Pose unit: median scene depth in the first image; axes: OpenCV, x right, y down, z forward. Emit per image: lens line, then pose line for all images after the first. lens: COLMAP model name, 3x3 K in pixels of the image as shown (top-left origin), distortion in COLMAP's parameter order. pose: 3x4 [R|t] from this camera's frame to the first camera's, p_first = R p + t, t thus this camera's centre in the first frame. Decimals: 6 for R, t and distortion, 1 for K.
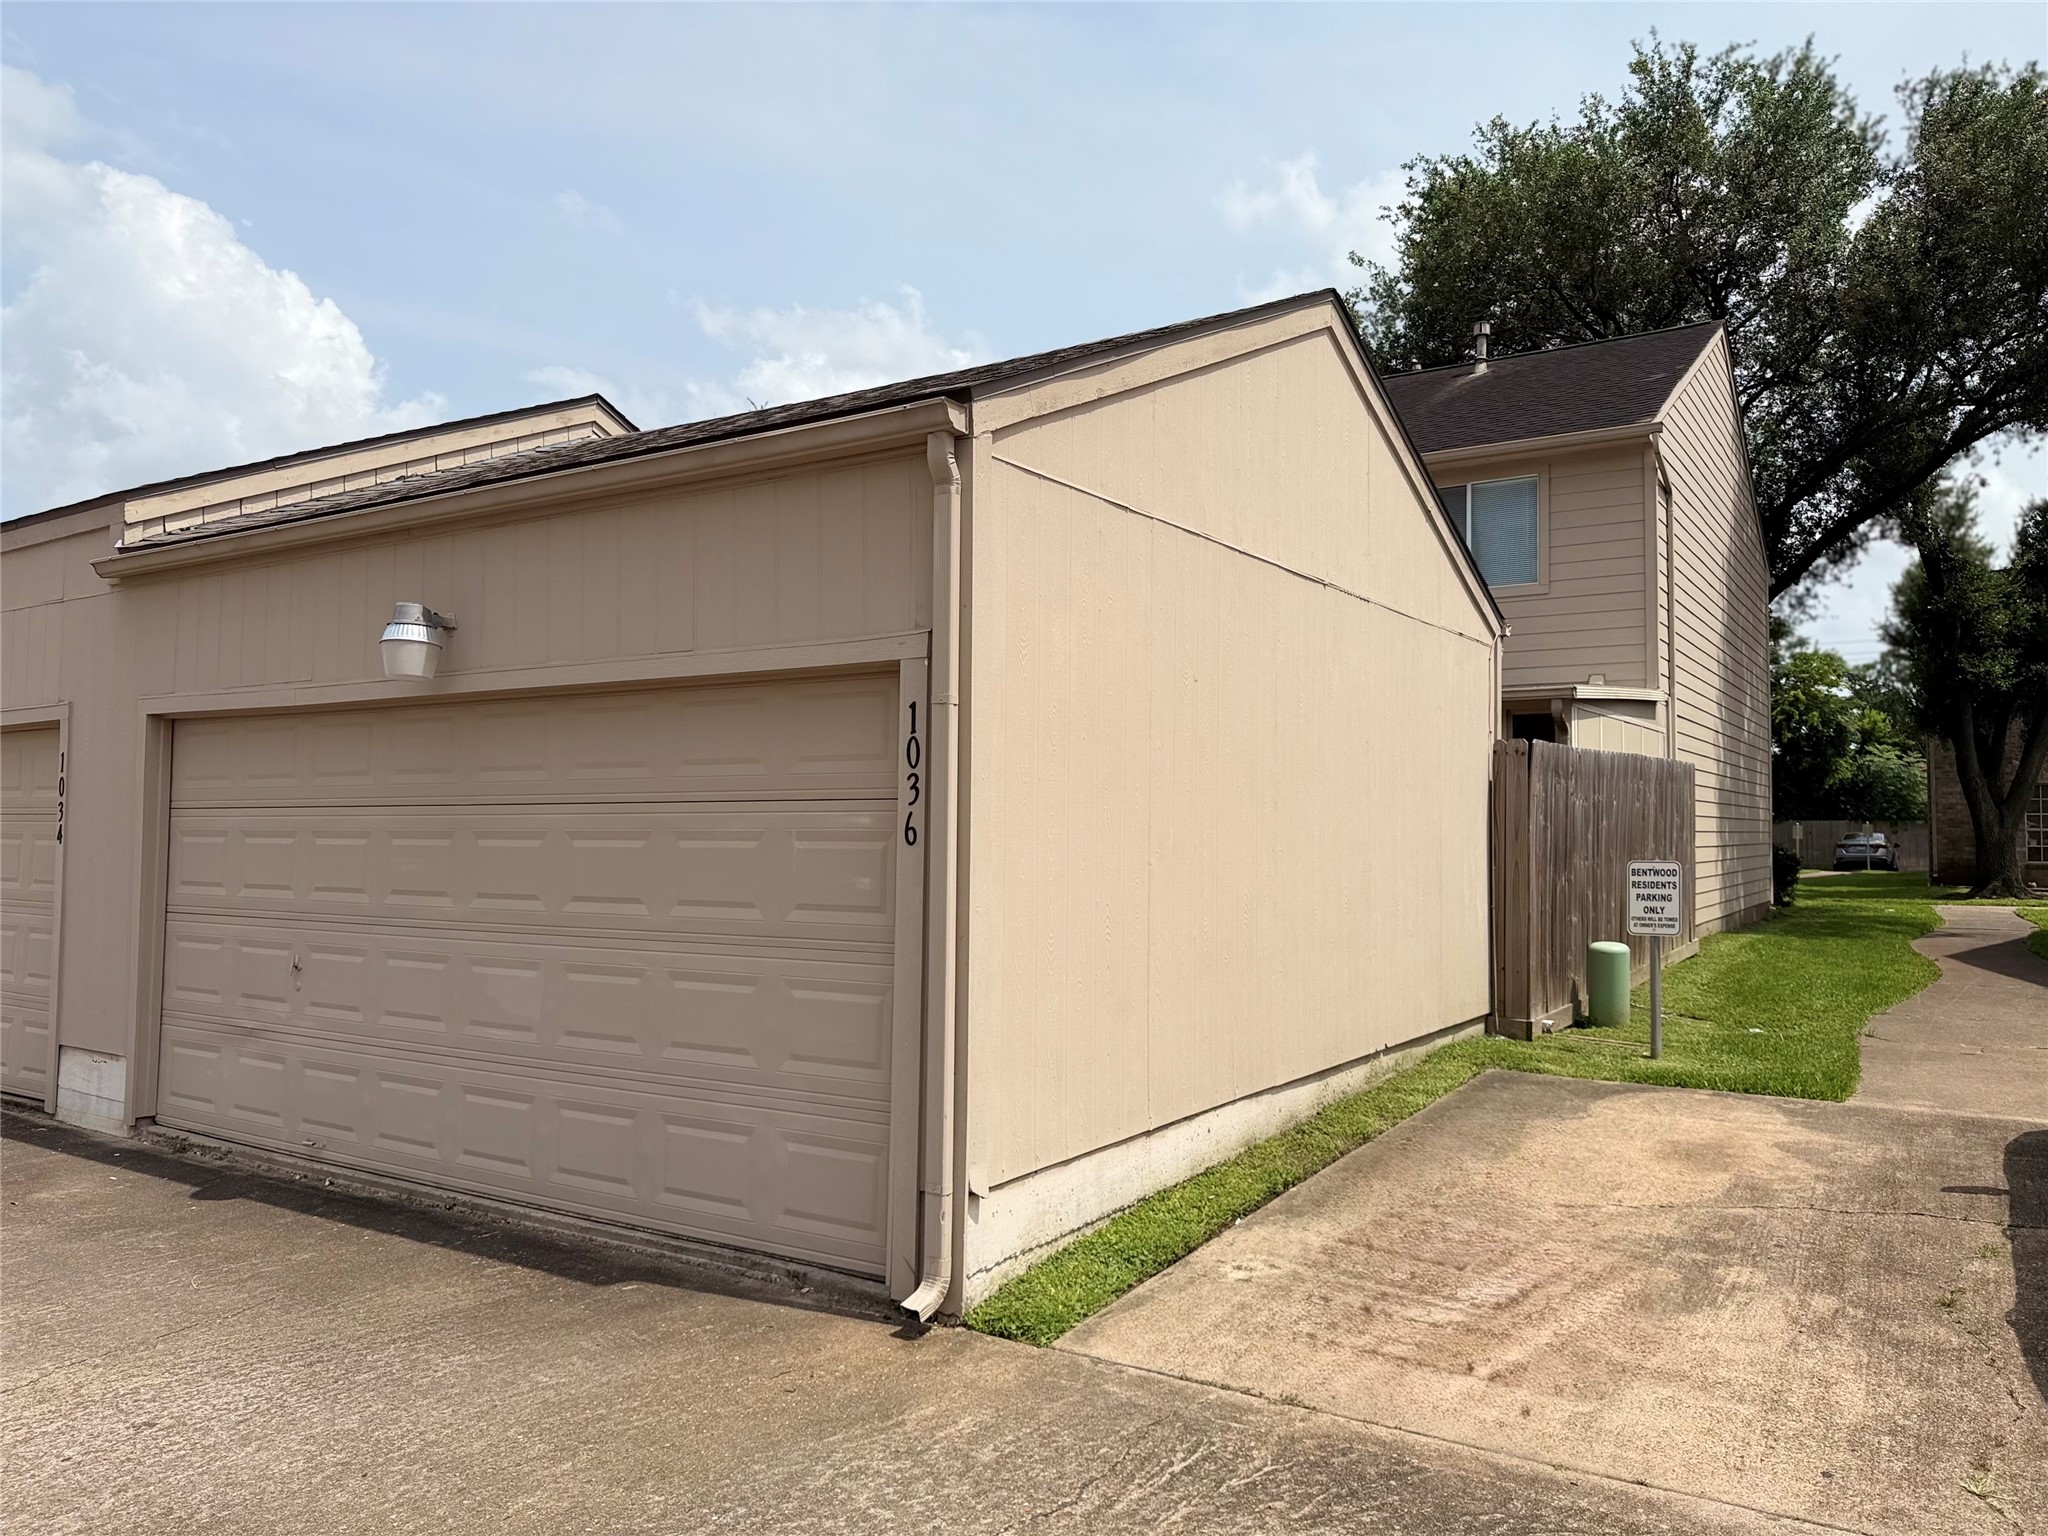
lens RADIAL K [[1446.4, 0, 1030.9], [0, 1446.4, 772.2], [0, 0, 1]] dist [0.043720, -0.053429]
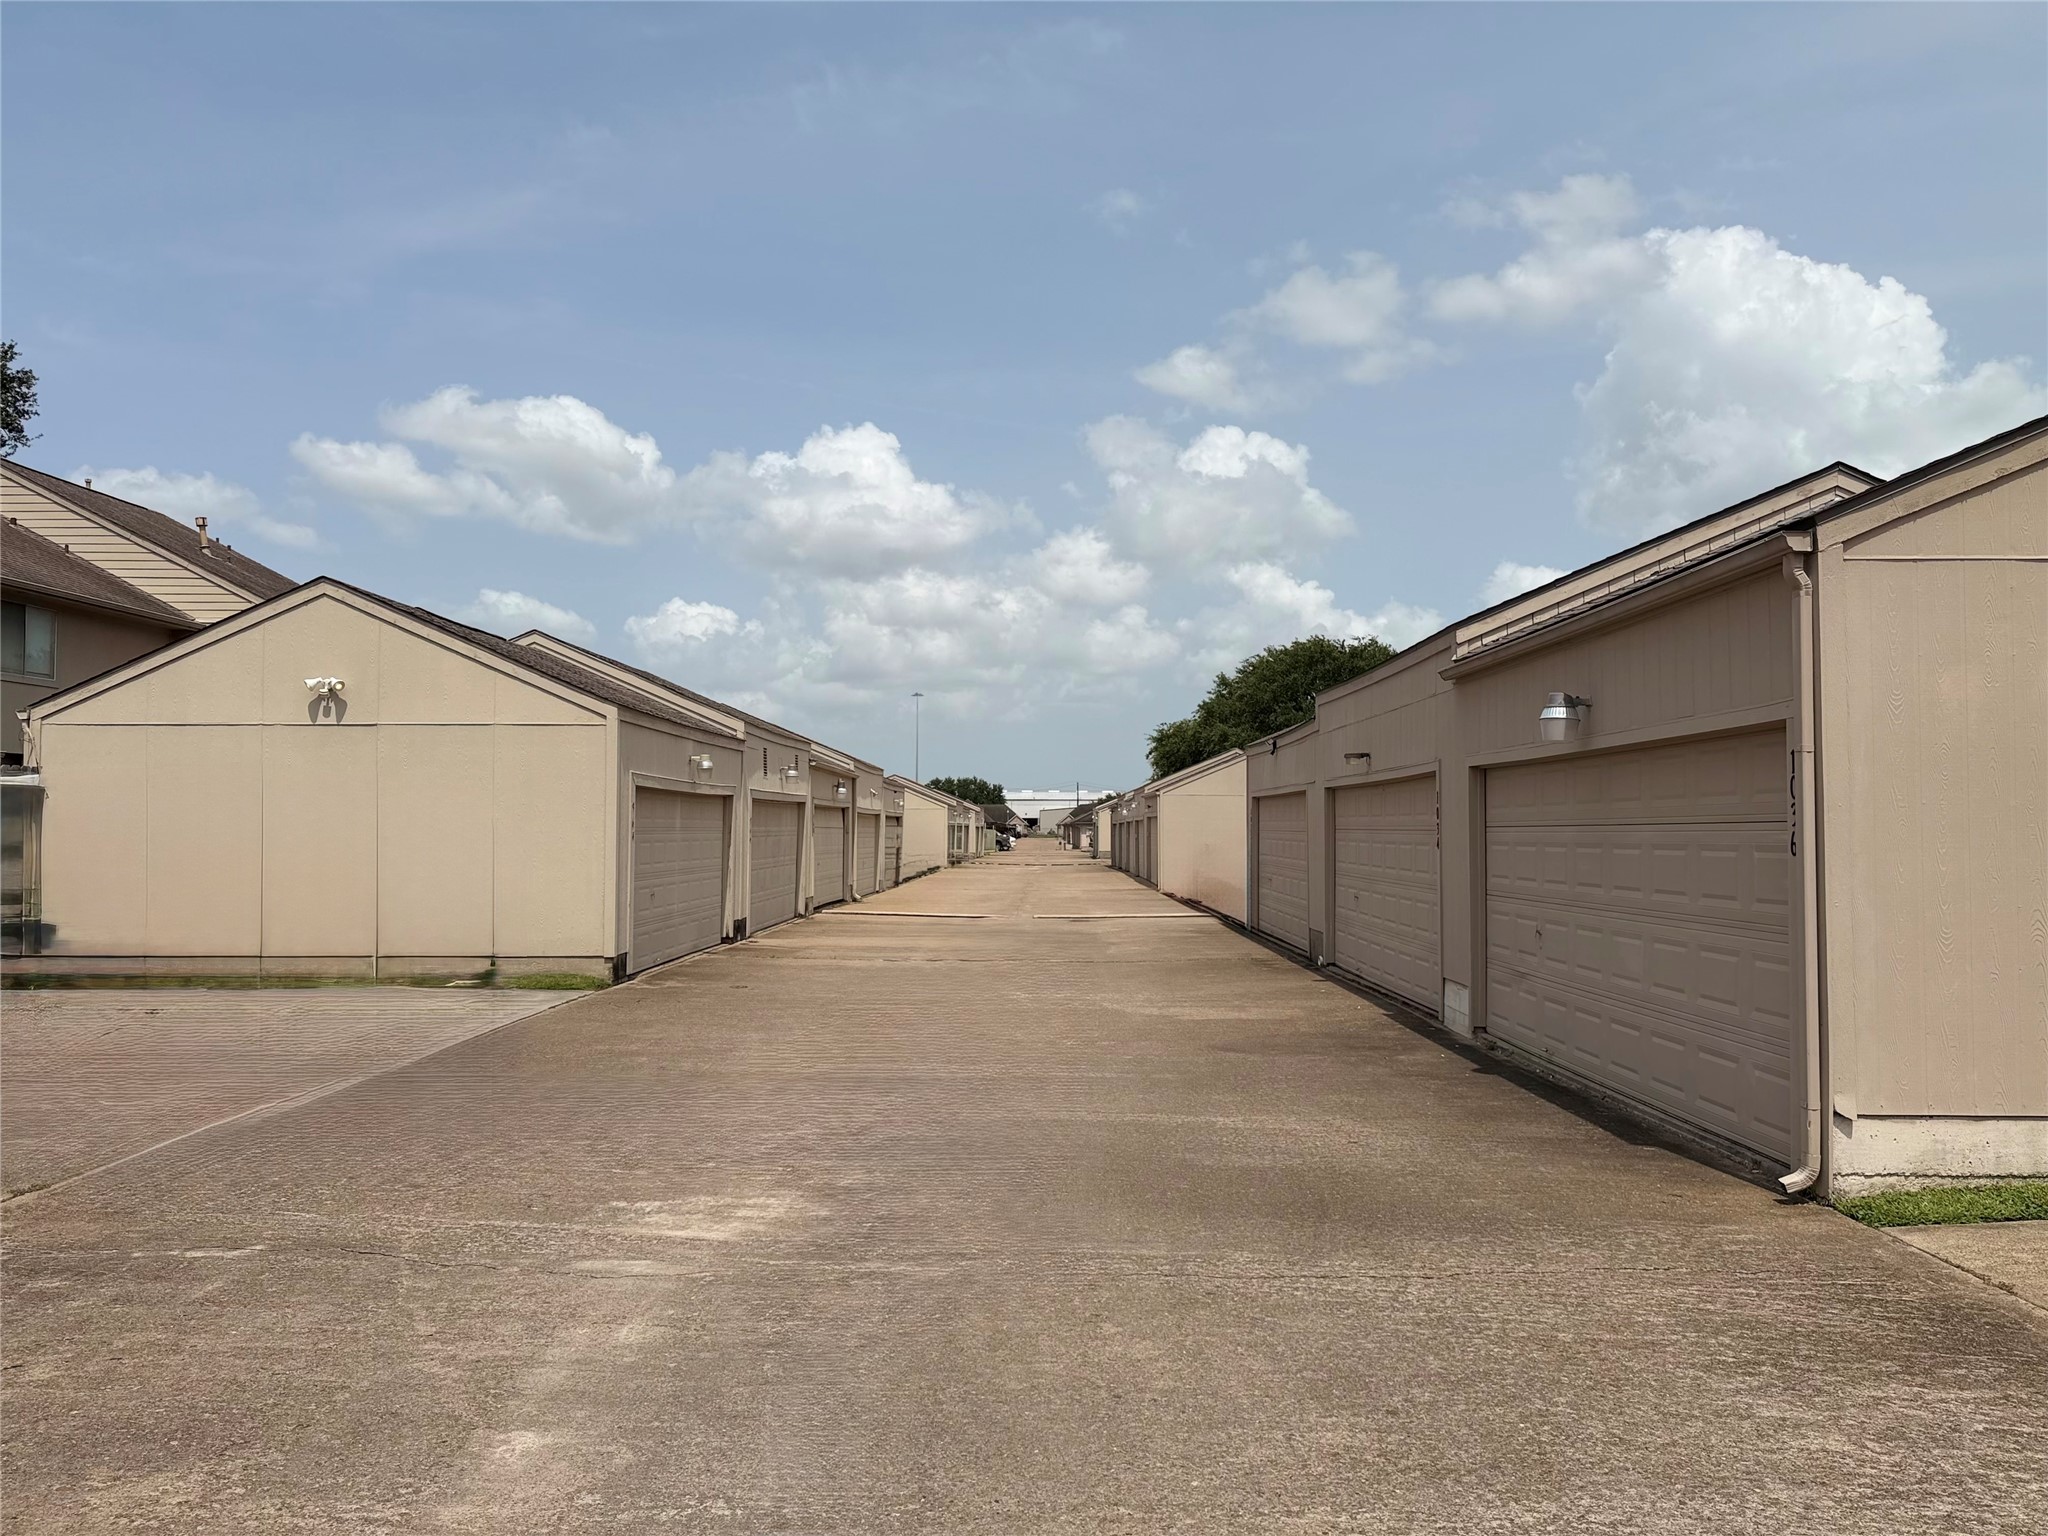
lens RADIAL K [[1446.4, 0, 1025.4], [0, 1446.4, 772.6], [0, 0, 1]] dist [0.043720, -0.053429]
pose [[0.538676, -0.036787, -0.841709, 0.551856], [0.034197, 0.999178, -0.021784, -0.019427], [0.841818, -0.017049, 0.539492, -0.289421]]
